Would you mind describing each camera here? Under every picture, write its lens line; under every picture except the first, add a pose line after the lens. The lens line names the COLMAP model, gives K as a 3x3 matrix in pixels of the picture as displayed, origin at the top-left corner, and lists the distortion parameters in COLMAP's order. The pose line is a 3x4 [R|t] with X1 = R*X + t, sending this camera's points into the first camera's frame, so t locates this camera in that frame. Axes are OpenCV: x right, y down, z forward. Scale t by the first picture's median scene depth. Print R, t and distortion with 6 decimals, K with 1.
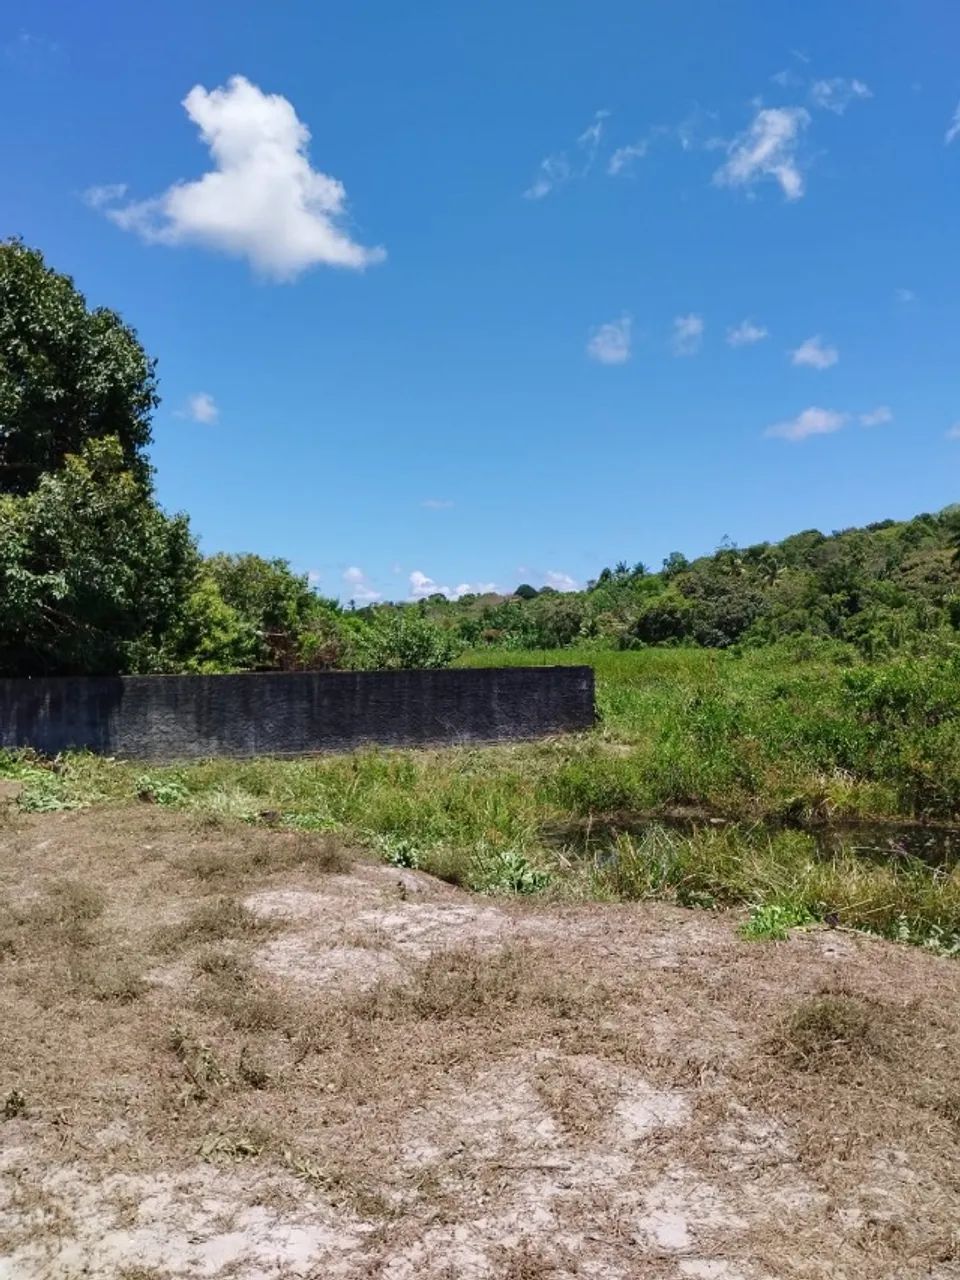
lens RADIAL K [[1079.5, 0, 467.9], [0, 1079.5, 649.0], [0, 0, 1]] dist [0.043589, -0.069467]
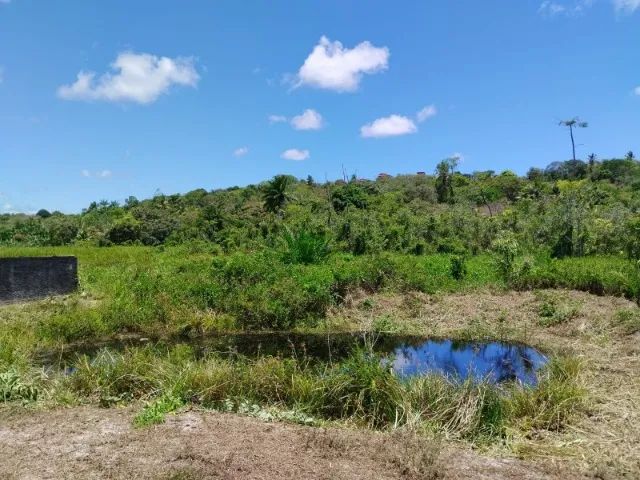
lens RADIAL K [[539.7, 0, 316.6], [0, 539.7, 240.9], [0, 0, 1]] dist [0.043589, -0.069467]
pose [[0.869074, 0.011630, 0.494545, 0.024774], [-0.006441, 0.999905, -0.012196, -0.001445], [-0.494640, 0.007414, 0.869066, 0.044925]]
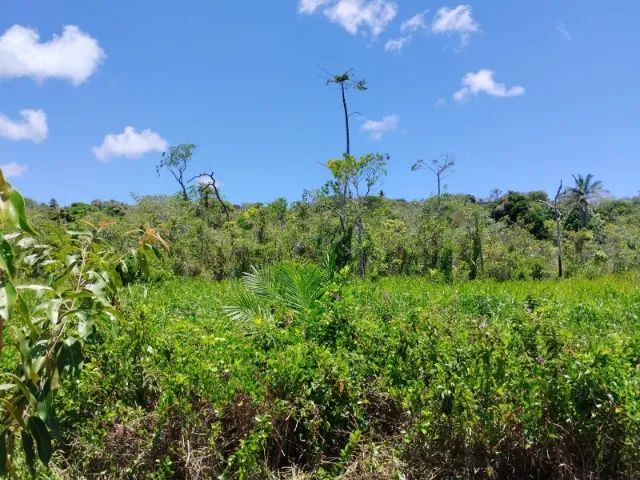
lens RADIAL K [[539.7, 0, 324.2], [0, 539.7, 245.4], [0, 0, 1]] dist [0.043589, -0.069467]
pose [[0.590192, 0.045939, 0.805955, 1.108359], [0.013770, 0.997661, -0.066950, 0.032089], [-0.807146, 0.050612, 0.588179, 0.866081]]
